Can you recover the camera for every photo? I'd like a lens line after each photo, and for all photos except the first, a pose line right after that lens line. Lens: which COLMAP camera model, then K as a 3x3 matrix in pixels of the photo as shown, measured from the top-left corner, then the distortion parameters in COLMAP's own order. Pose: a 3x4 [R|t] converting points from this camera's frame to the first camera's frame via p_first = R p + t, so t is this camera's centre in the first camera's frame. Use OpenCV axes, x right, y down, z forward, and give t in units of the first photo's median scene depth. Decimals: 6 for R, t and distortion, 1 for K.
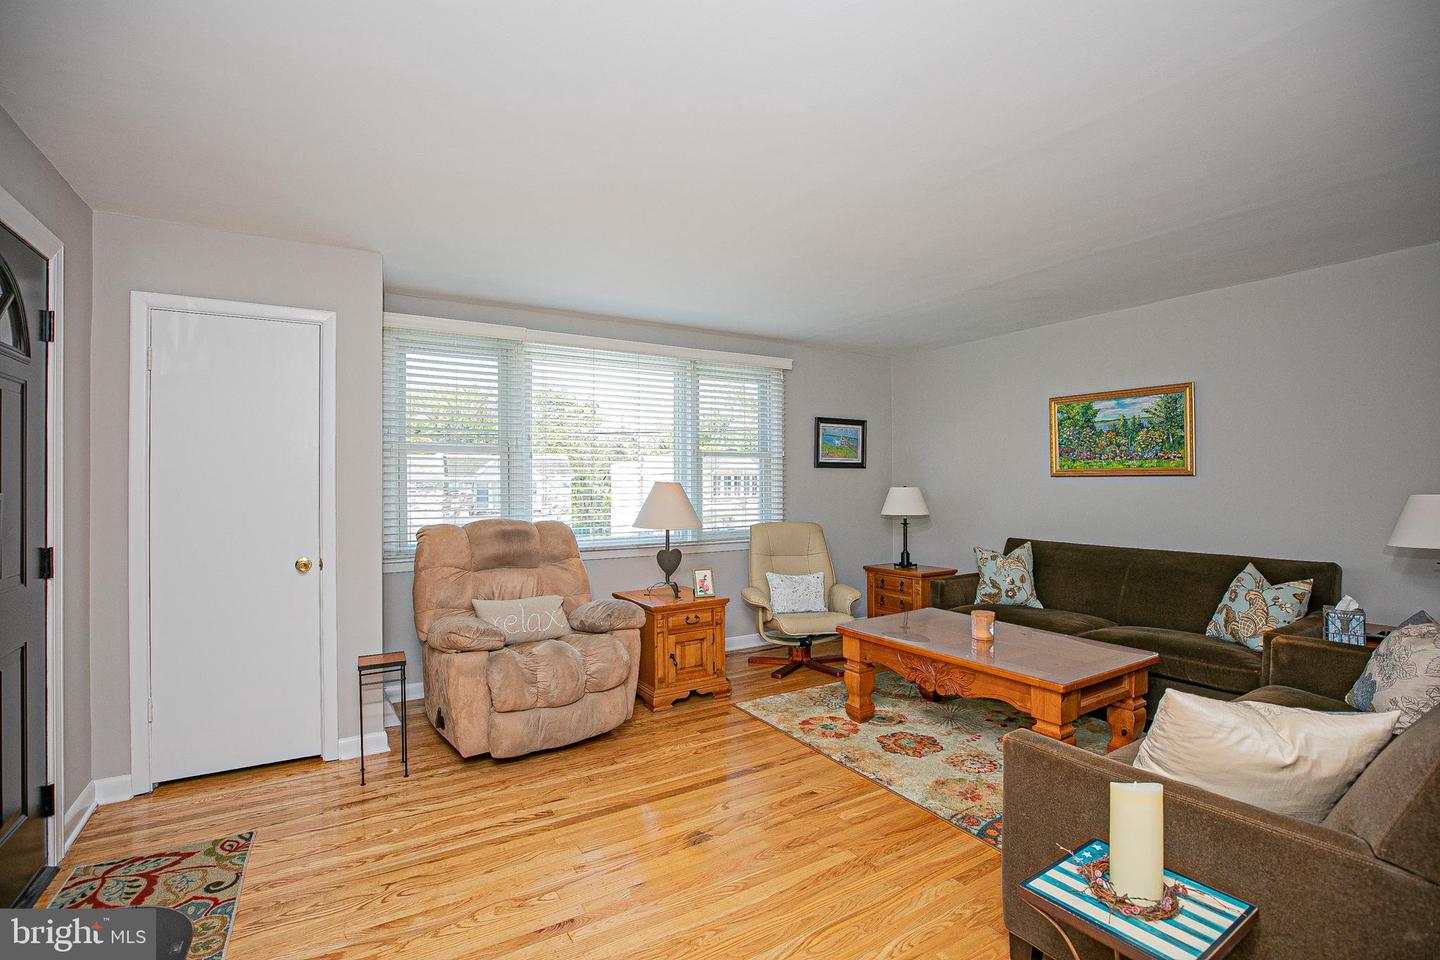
lens RADIAL K [[654.5, 0, 723.5], [0, 654.5, 476.7], [0, 0, 1]] dist [-0.046087, 0.014190]
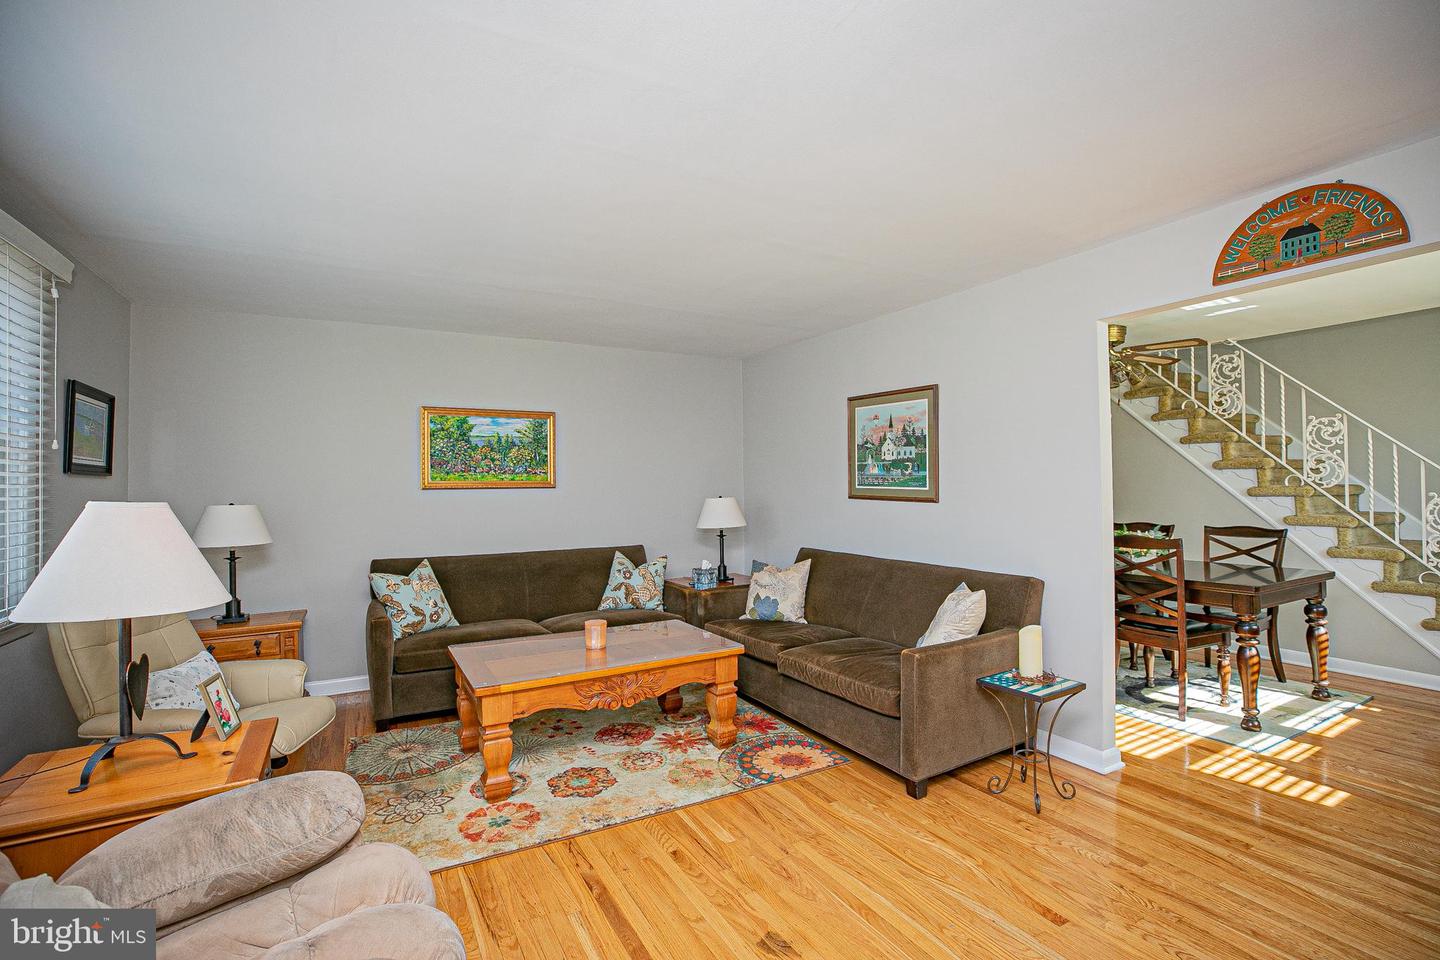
lens RADIAL K [[654.5, 0, 723.5], [0, 654.5, 476.7], [0, 0, 1]] dist [-0.046087, 0.014190]
pose [[0.035342, 0.013387, 0.999286, -0.476190], [0.000672, 0.999910, -0.013419, -0.005531], [-0.999375, 0.001146, 0.035330, 0.580827]]
